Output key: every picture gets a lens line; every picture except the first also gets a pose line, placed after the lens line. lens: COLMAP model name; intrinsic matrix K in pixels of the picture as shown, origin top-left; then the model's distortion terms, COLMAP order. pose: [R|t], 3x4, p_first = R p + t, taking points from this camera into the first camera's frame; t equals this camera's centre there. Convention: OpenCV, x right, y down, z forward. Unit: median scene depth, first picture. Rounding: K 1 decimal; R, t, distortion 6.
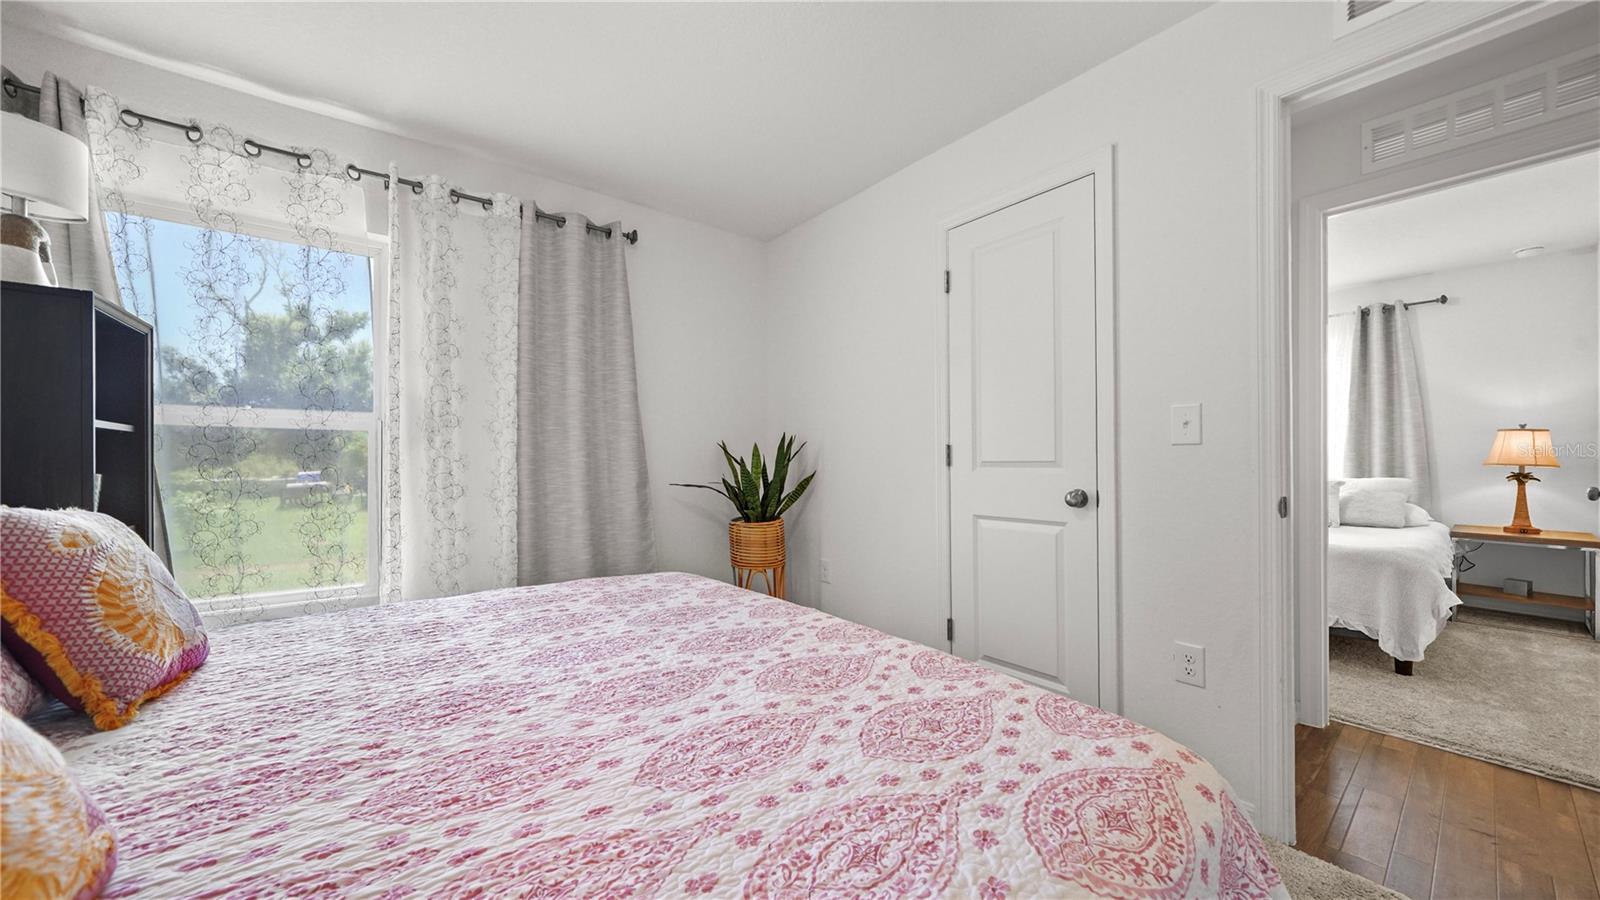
lens RADIAL K [[566.5, 0, 806.1], [0, 566.5, 457.9], [0, 0, 1]] dist [-0.001854, -0.000044]
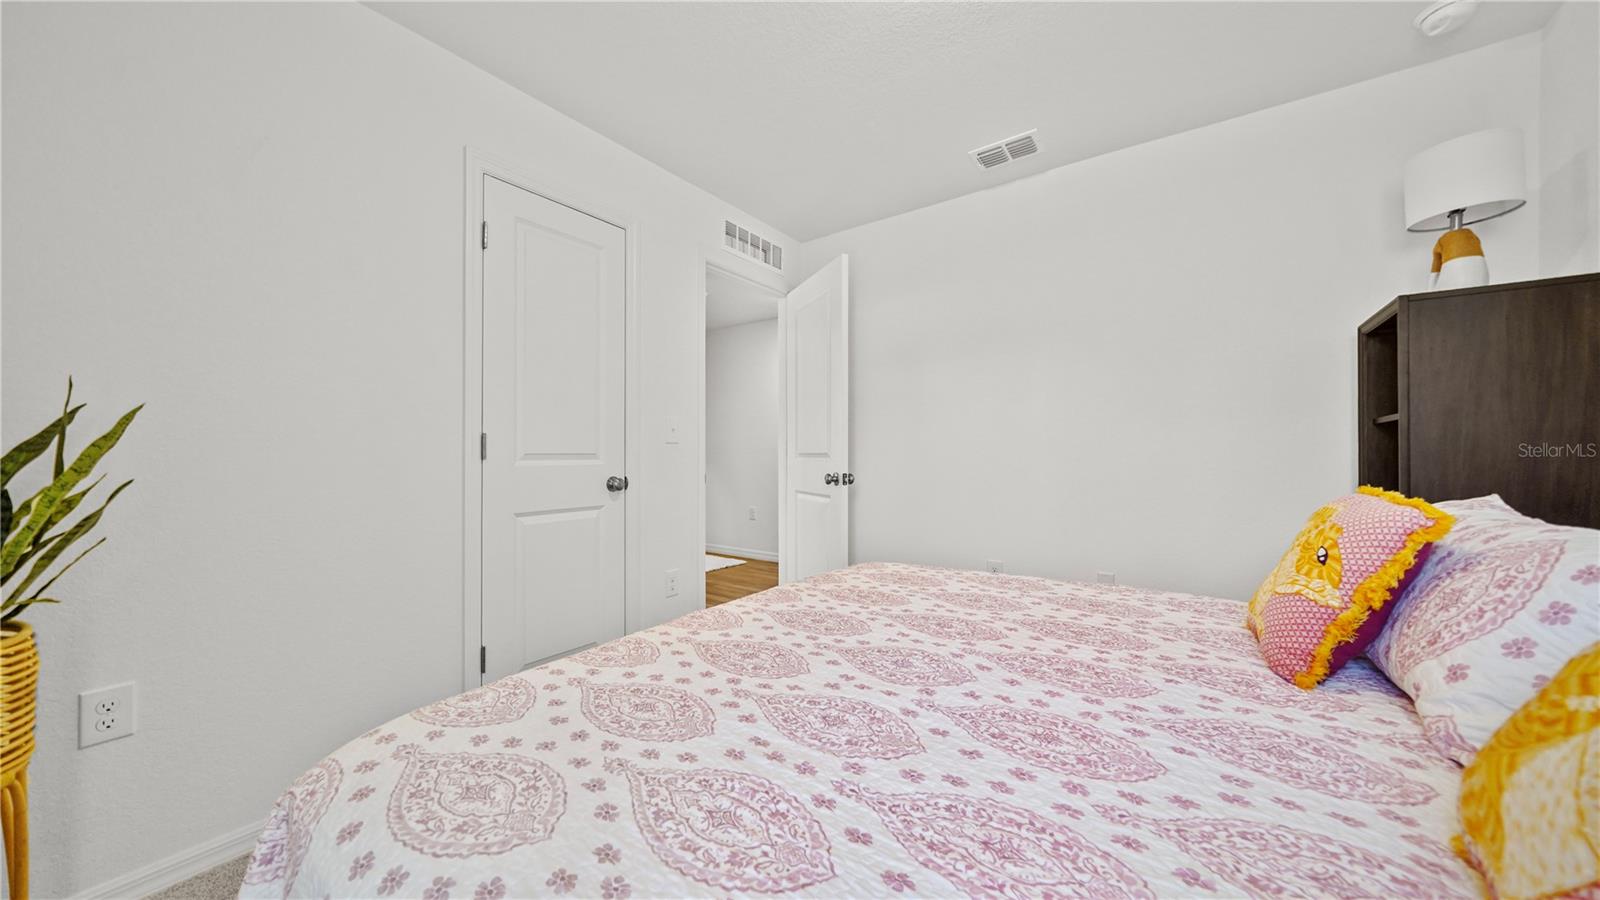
lens RADIAL K [[566.5, 0, 806.1], [0, 566.5, 457.9], [0, 0, 1]] dist [-0.001854, -0.000044]
pose [[-0.357814, 0.003405, 0.933787, -1.043148], [0.001138, 0.999994, -0.003210, 0.022264], [-0.933792, -0.000086, -0.357815, 1.345697]]
